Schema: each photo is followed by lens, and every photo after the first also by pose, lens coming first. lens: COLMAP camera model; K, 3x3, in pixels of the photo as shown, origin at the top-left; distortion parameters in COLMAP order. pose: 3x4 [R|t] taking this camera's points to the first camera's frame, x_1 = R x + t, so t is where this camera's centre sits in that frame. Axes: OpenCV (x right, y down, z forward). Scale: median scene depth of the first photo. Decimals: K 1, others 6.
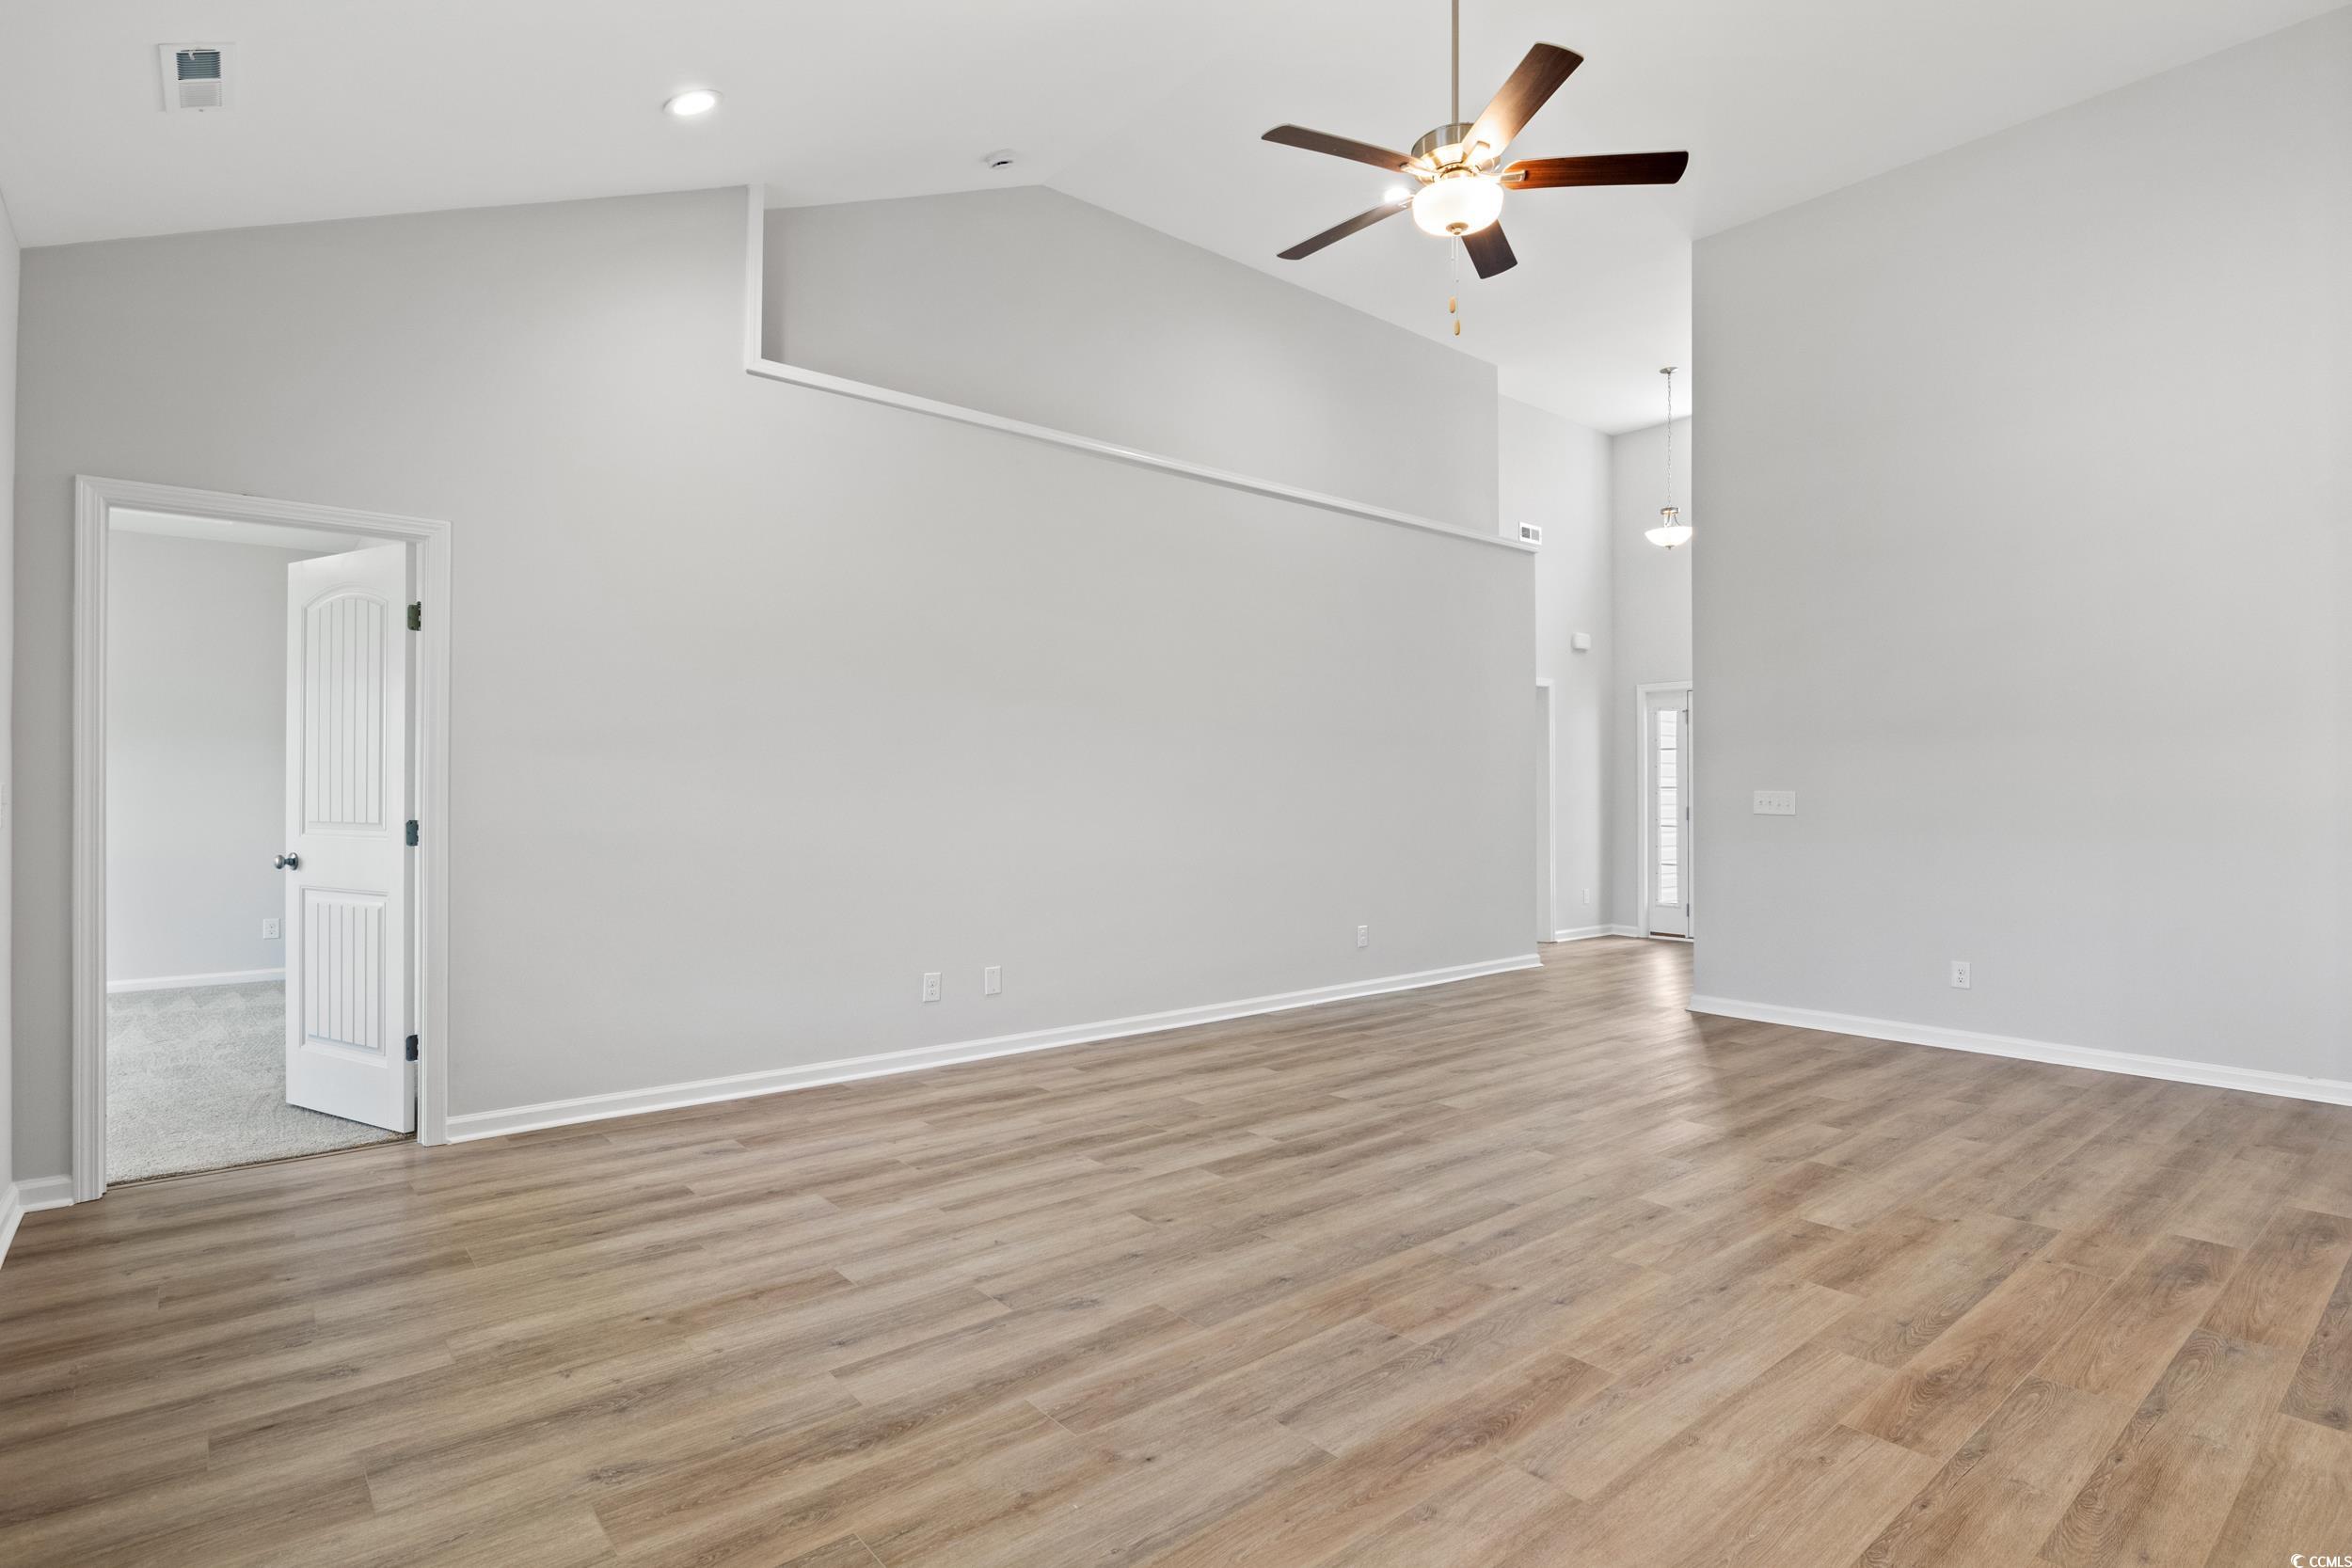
lens RADIAL K [[1152.8, 0, 1176.0], [0, 1152.8, 784.0], [0, 0, 1]] dist [-0.000199, -0.000055]
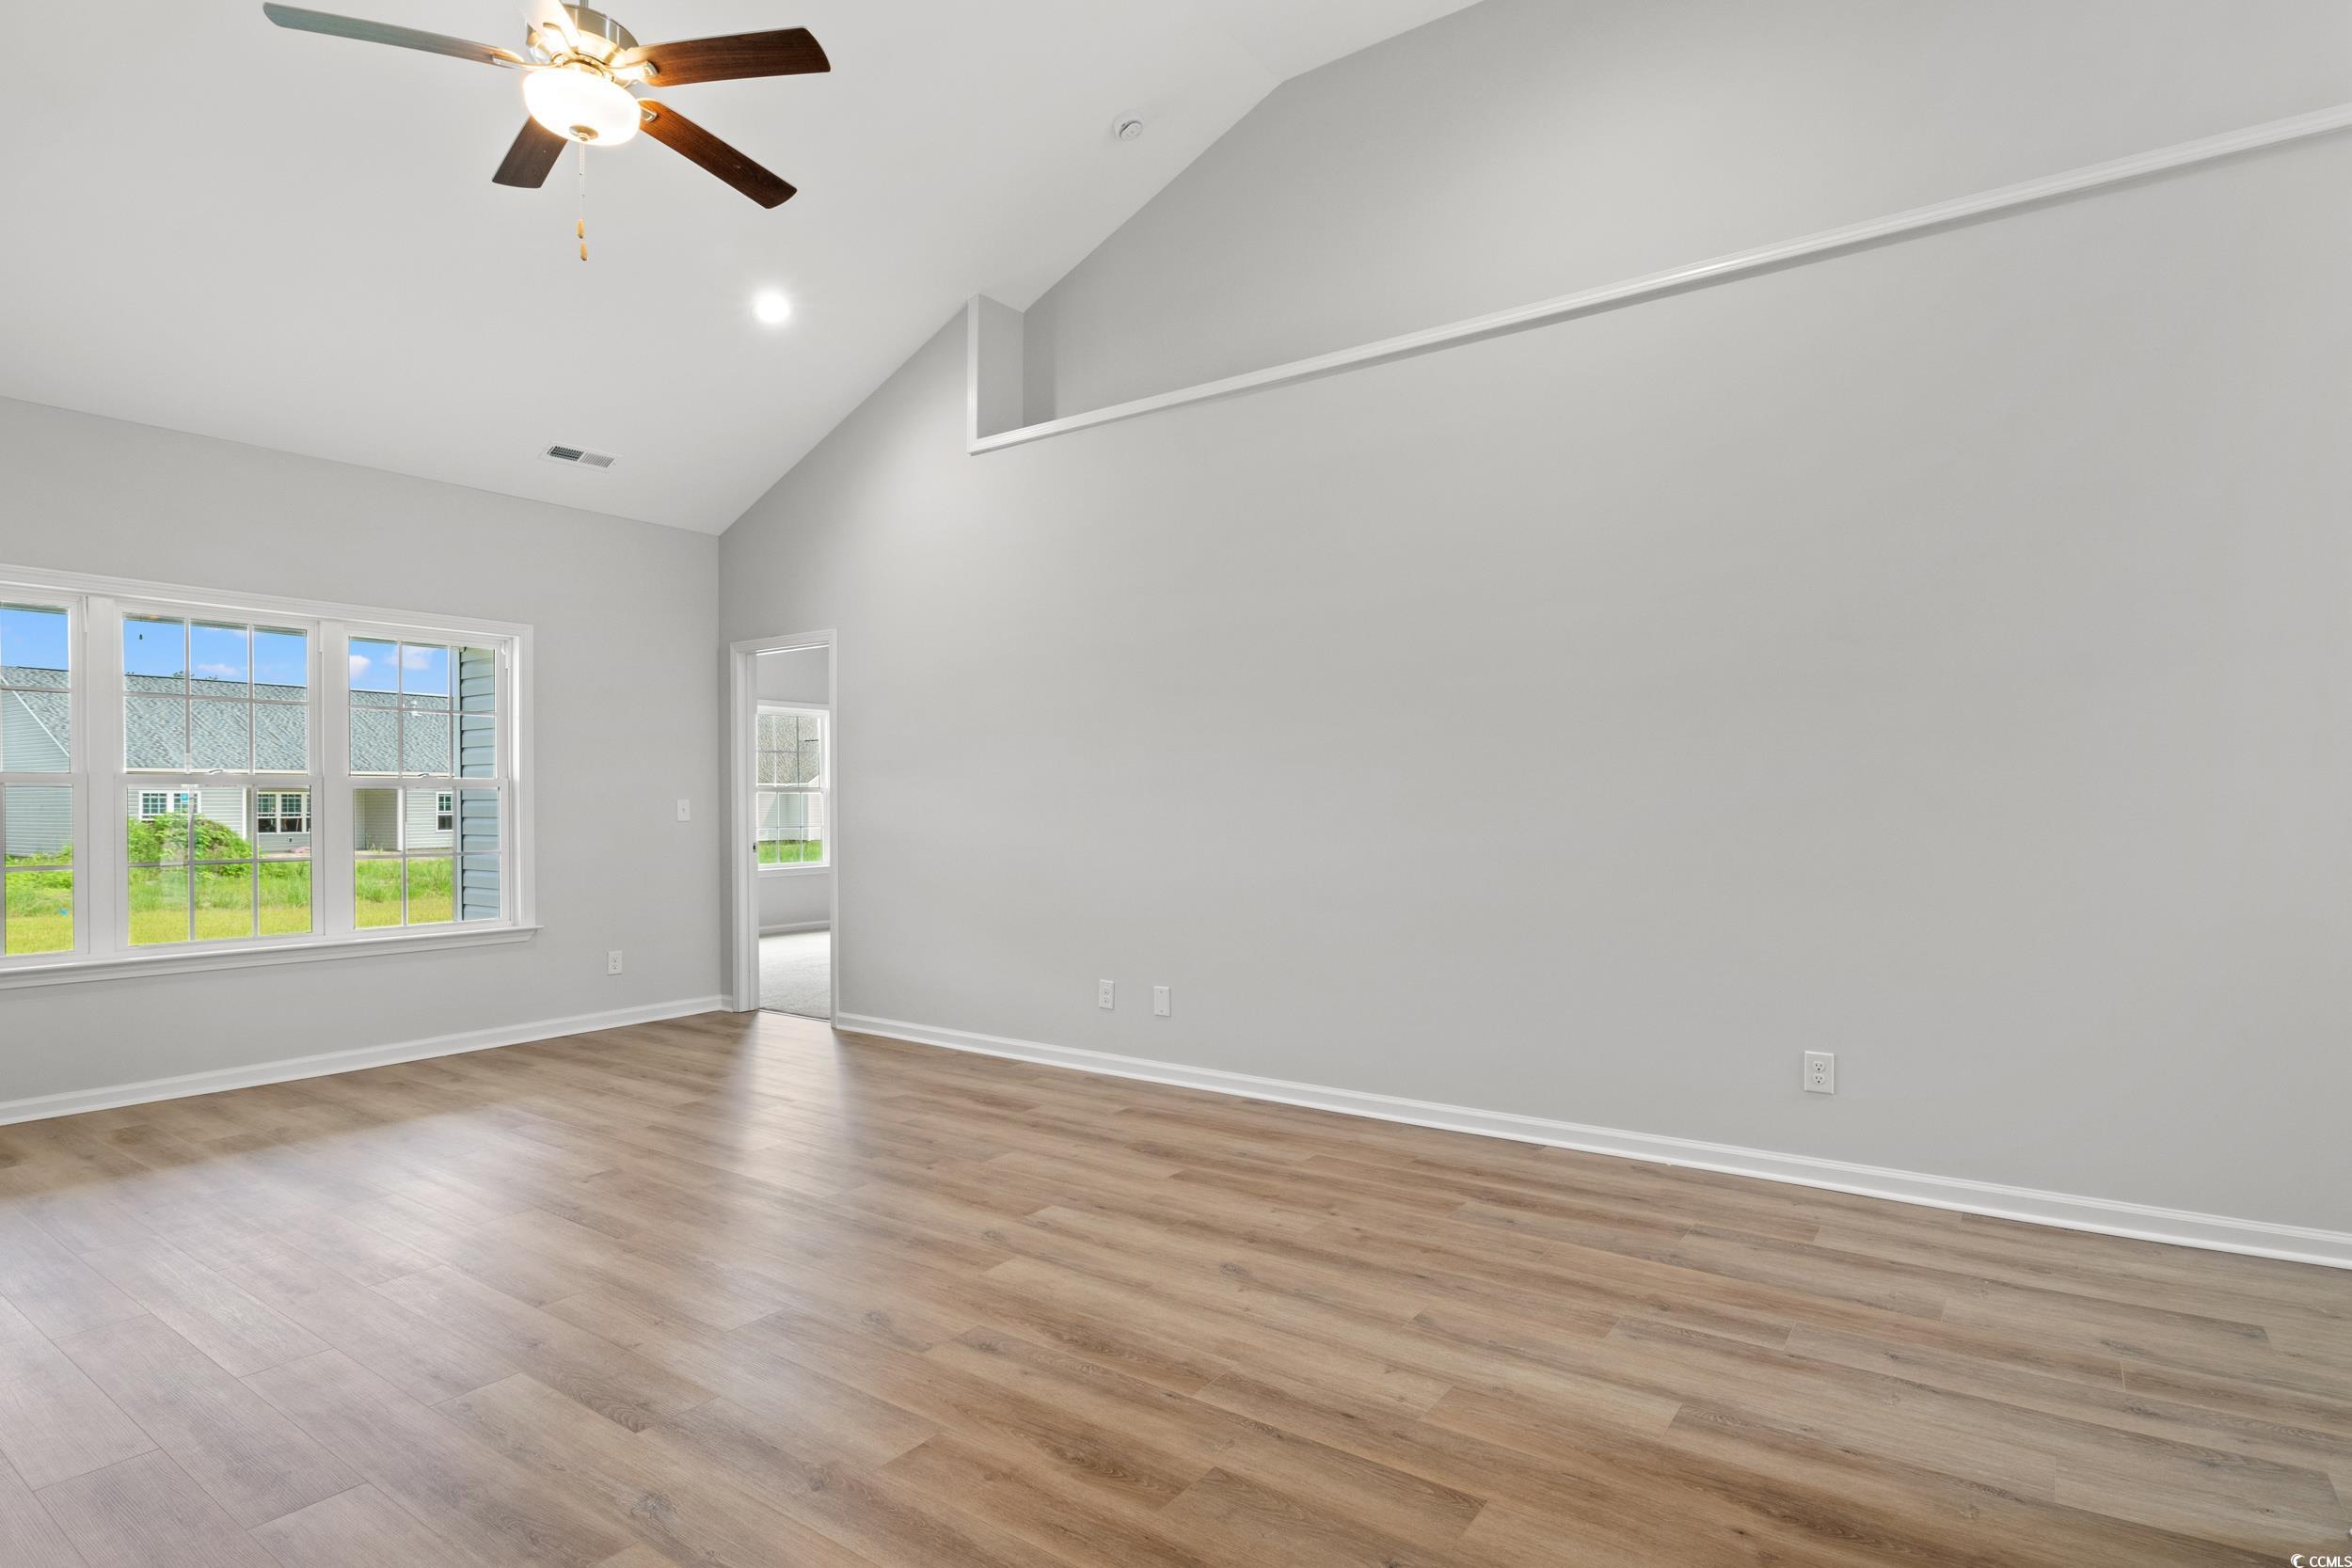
lens RADIAL K [[1178.8, 0, 1207.1], [0, 1178.8, 796.1], [0, 0, 1]] dist [-0.000025, -0.000102]
pose [[0.277153, -0.009583, -0.960778, 1.083826], [0.012493, 0.999902, -0.006370, 0.014214], [0.960745, -0.010237, 0.277245, 1.080854]]
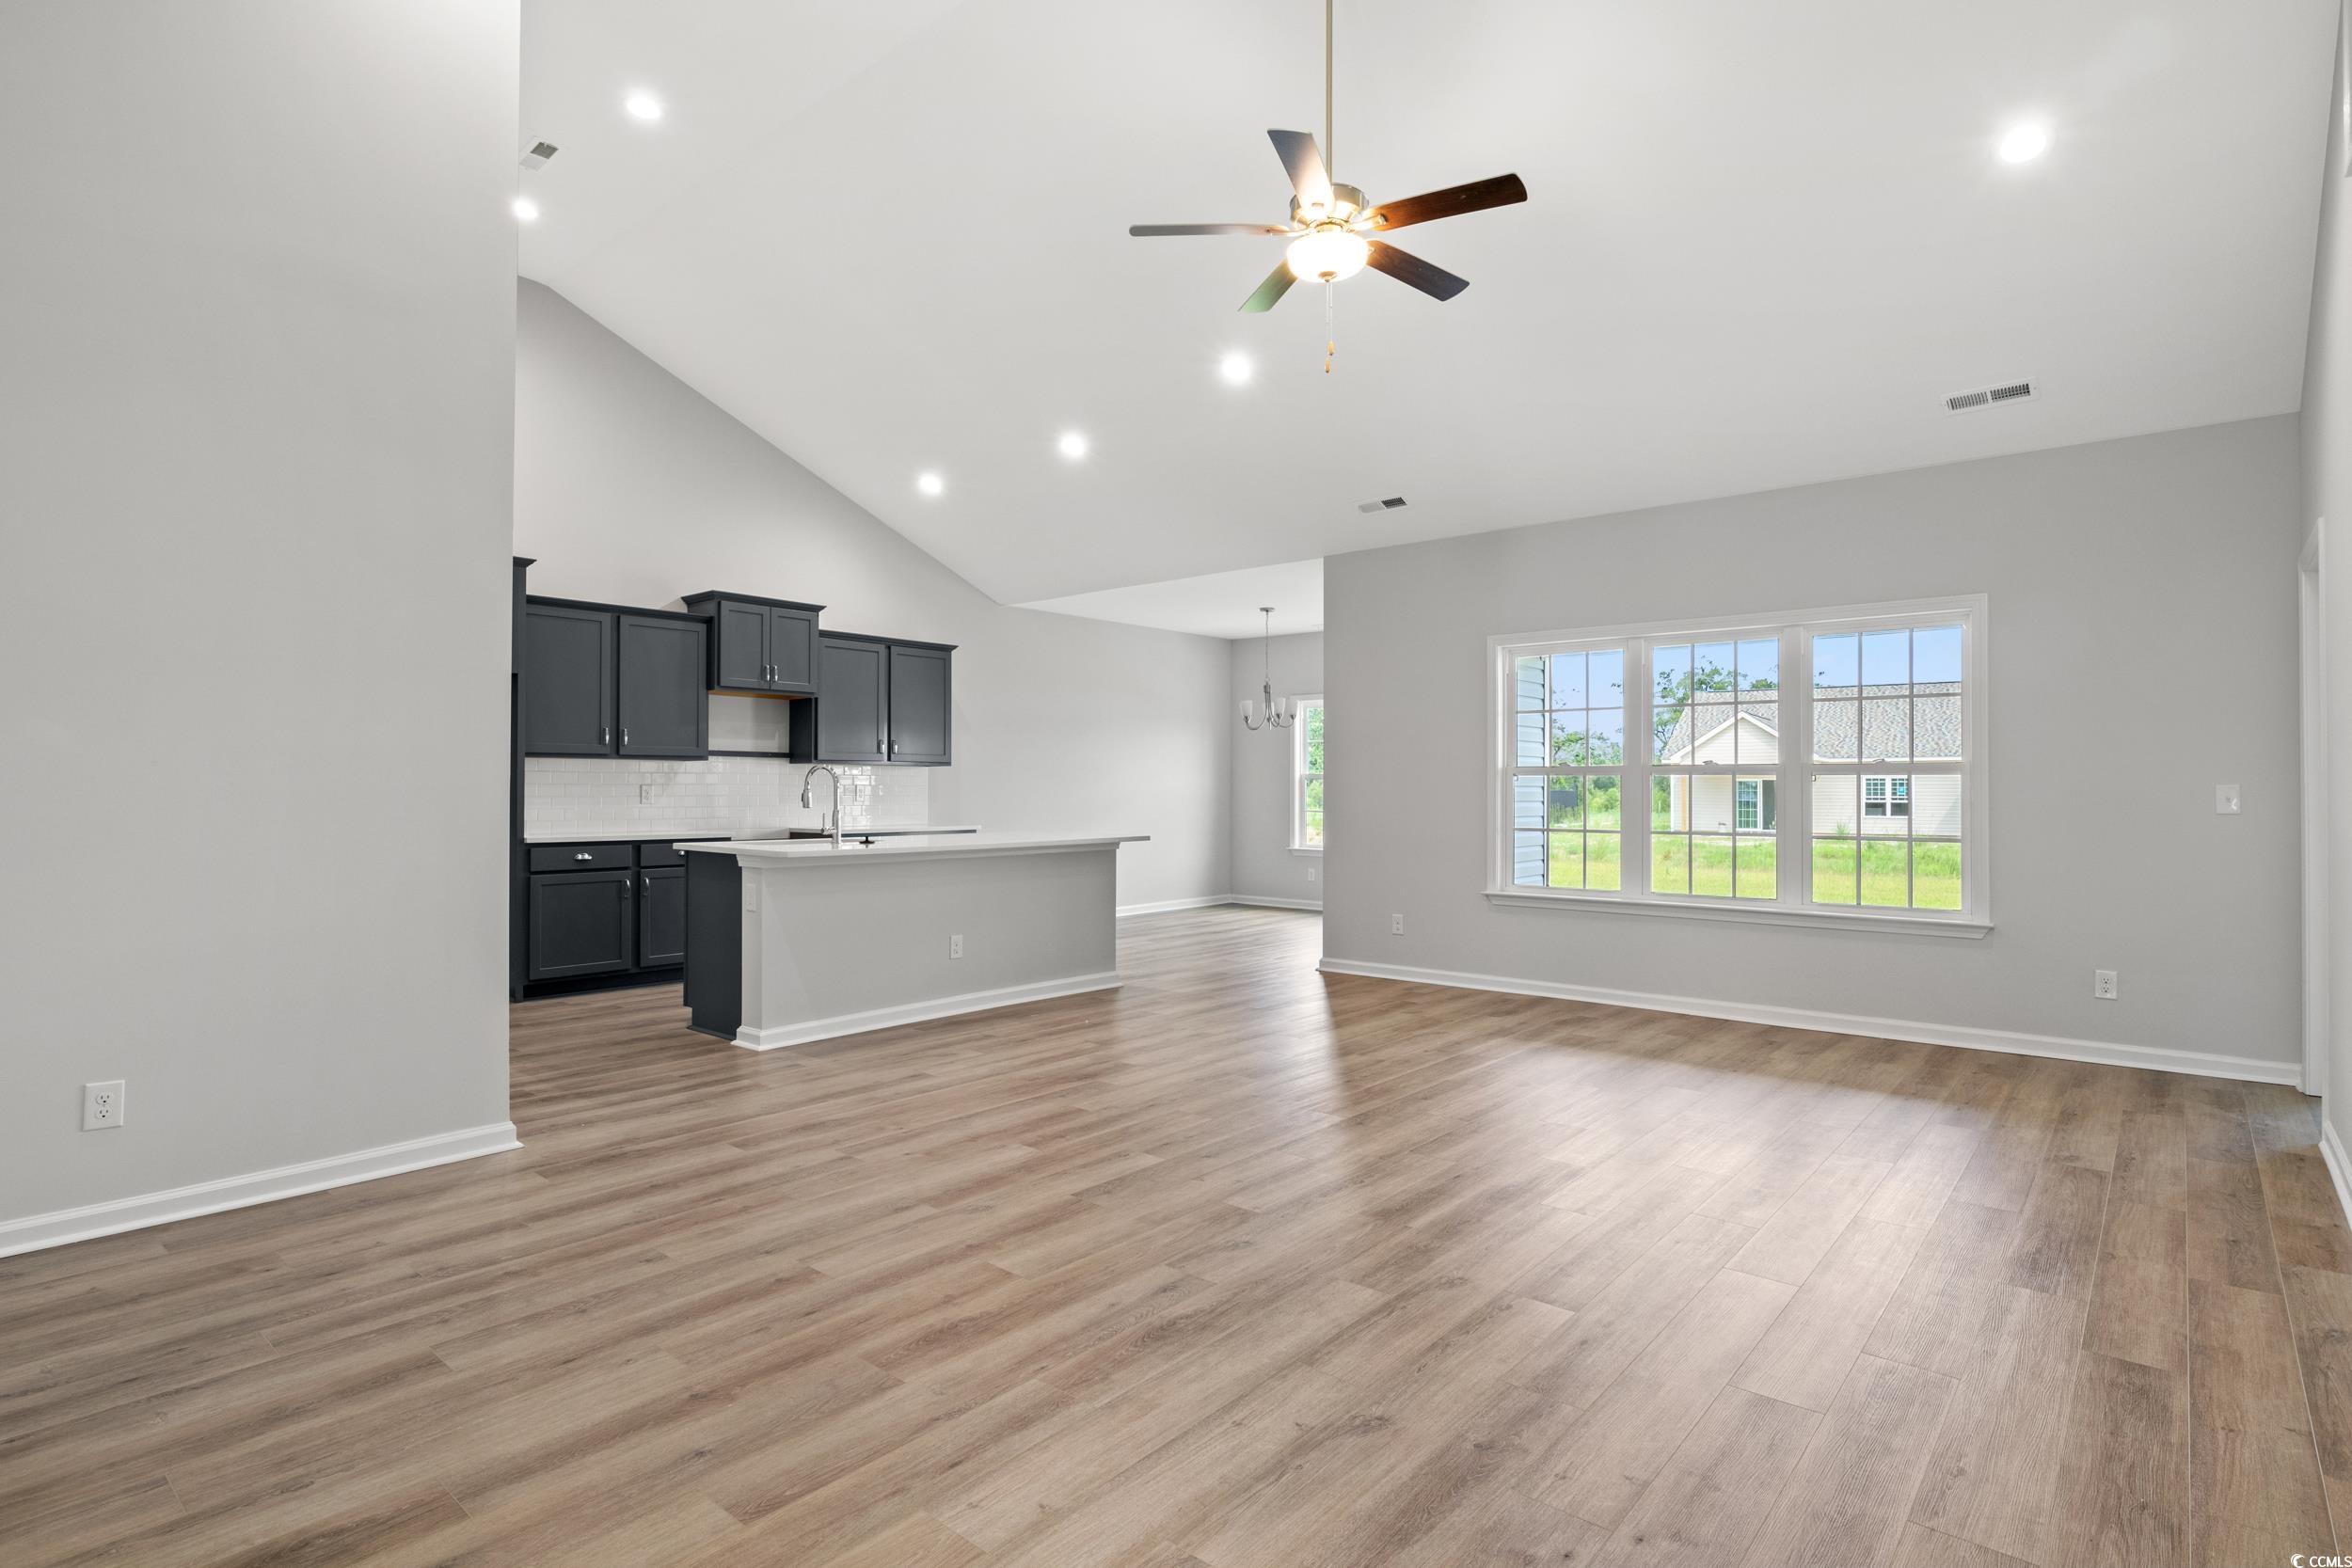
lens RADIAL K [[1178.8, 0, 1207.1], [0, 1178.8, 796.1], [0, 0, 1]] dist [-0.000025, -0.000102]
pose [[-0.981349, -0.002786, -0.192212, 0.514564], [-0.002025, 0.999989, -0.004155, 0.020301], [0.192222, -0.003688, -0.981345, 1.872220]]
